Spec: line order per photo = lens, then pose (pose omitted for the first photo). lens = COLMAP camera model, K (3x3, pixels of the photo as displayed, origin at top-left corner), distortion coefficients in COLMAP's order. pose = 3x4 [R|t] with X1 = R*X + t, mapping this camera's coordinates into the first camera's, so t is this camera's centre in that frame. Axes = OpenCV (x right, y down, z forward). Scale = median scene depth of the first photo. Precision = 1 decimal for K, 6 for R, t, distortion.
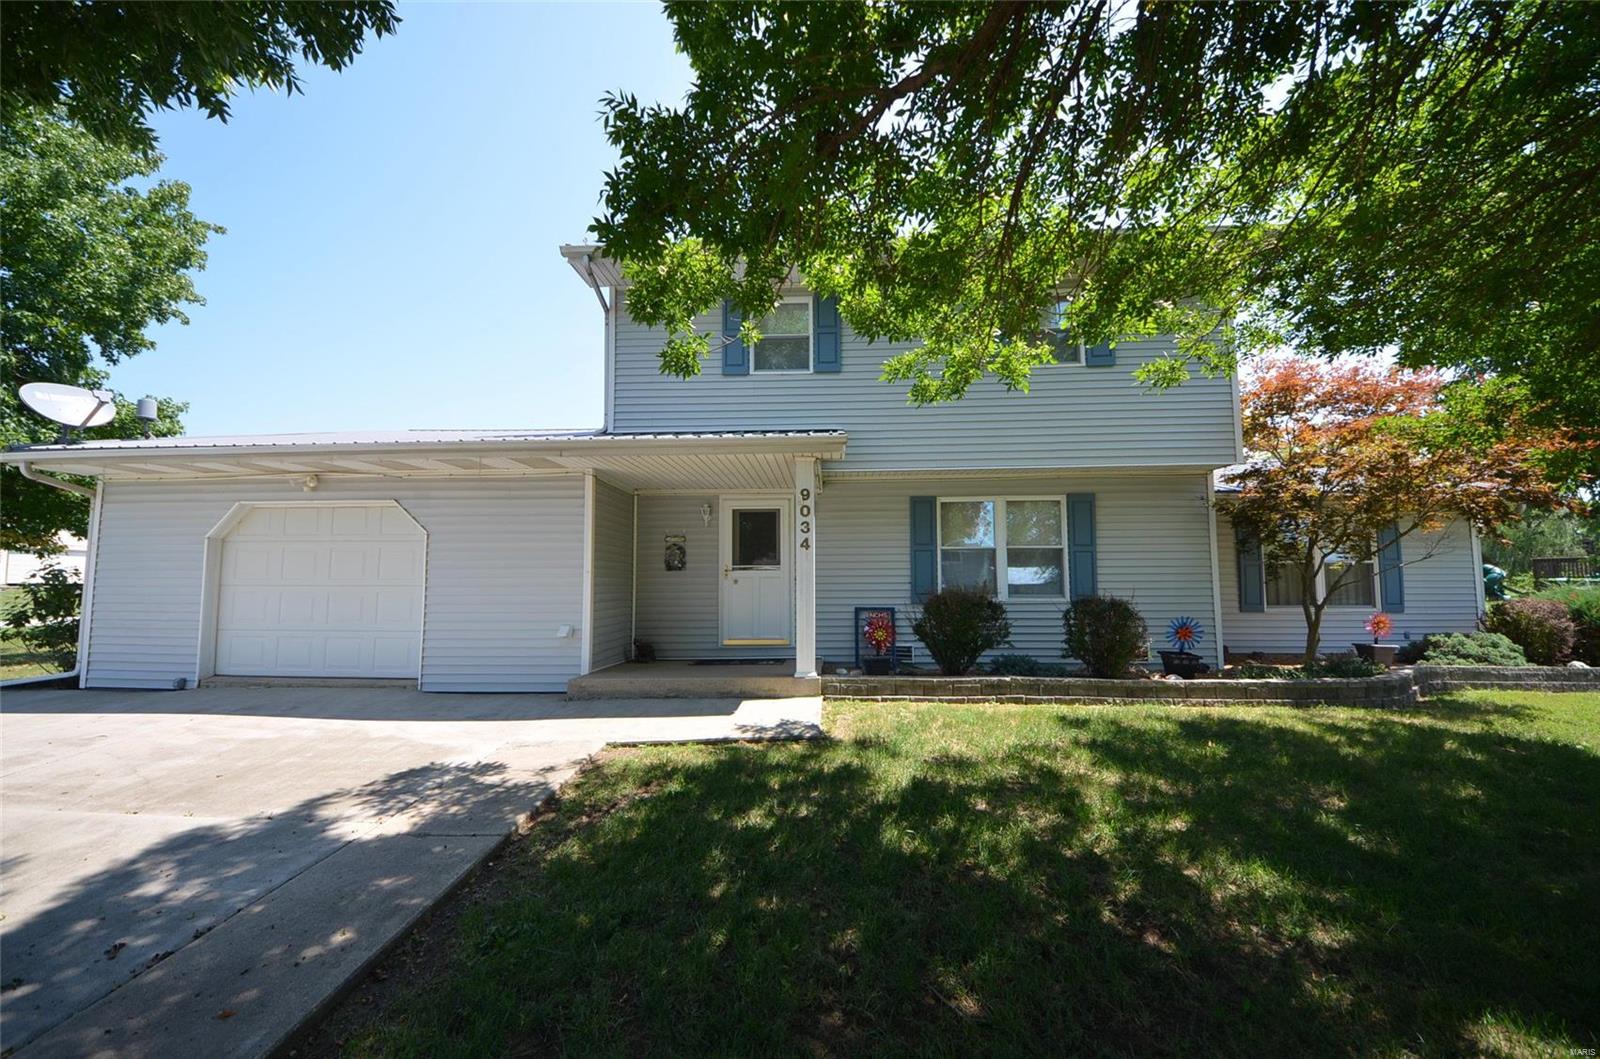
lens RADIAL K [[570.6, 0, 792.2], [0, 570.6, 518.6], [0, 0, 1]] dist [0.000830, -0.005204]
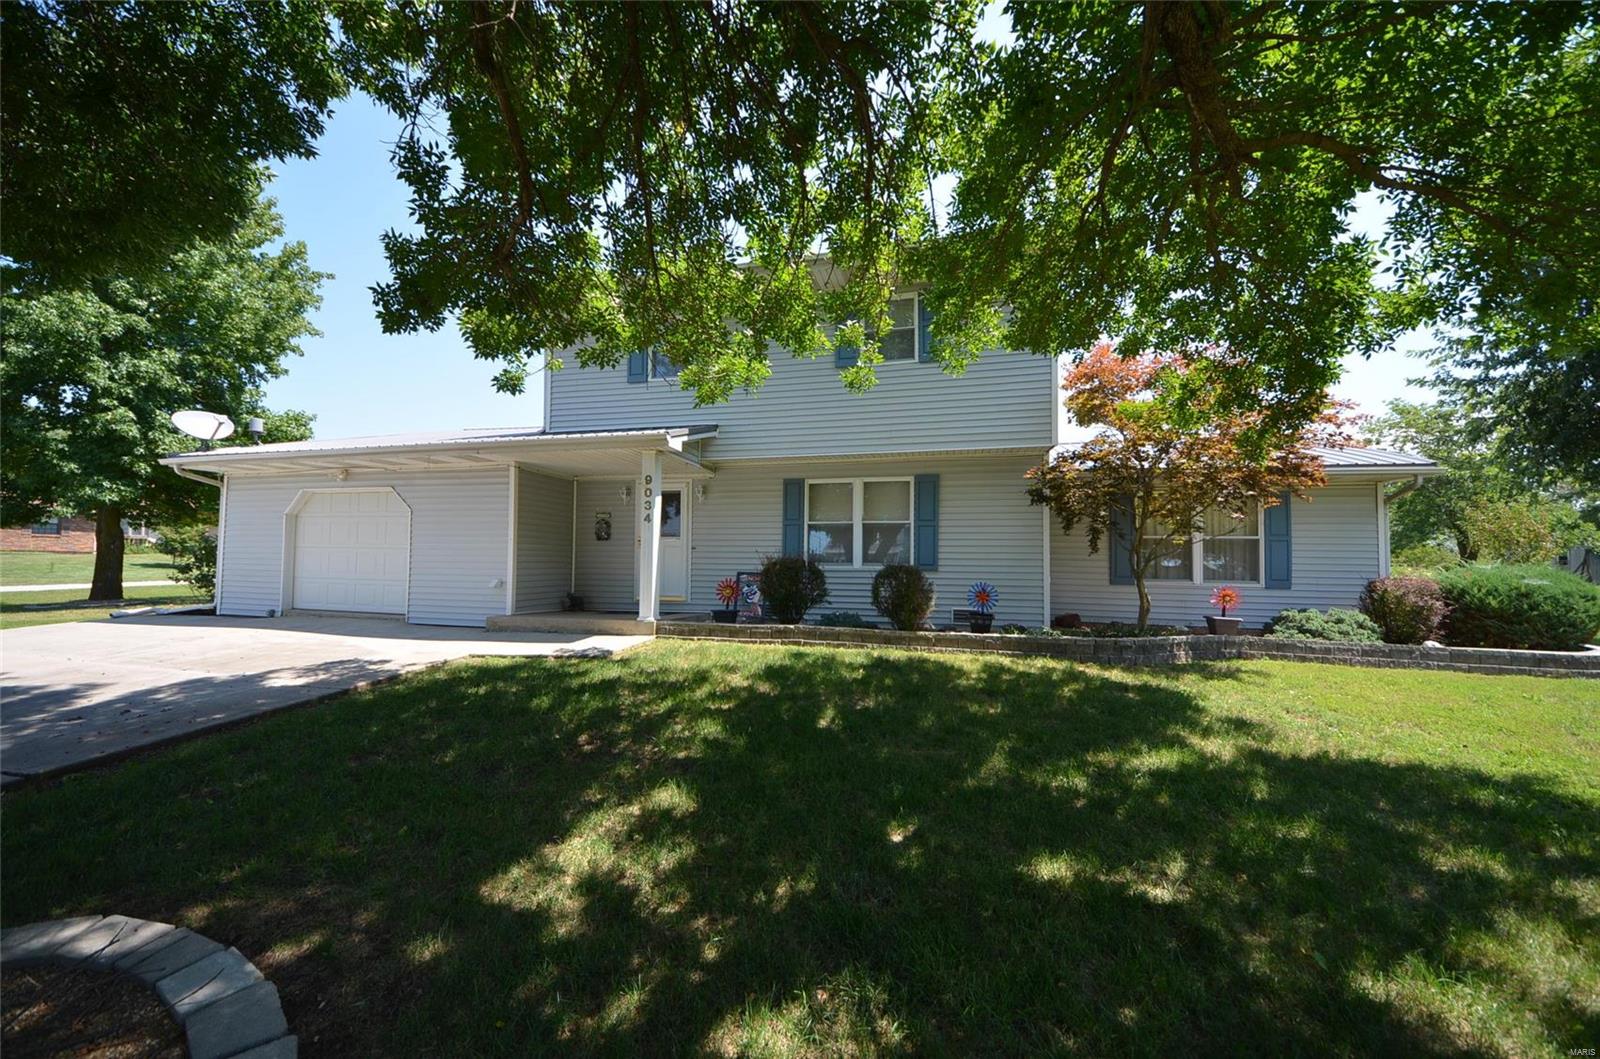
lens RADIAL K [[570.6, 0, 804.9], [0, 570.6, 531.9], [0, 0, 1]] dist [0.000830, -0.005204]
pose [[0.981796, 0.004313, -0.189890, 0.517439], [0.006413, 0.998420, 0.055833, 0.004710], [0.189831, -0.056035, 0.980217, -0.163515]]
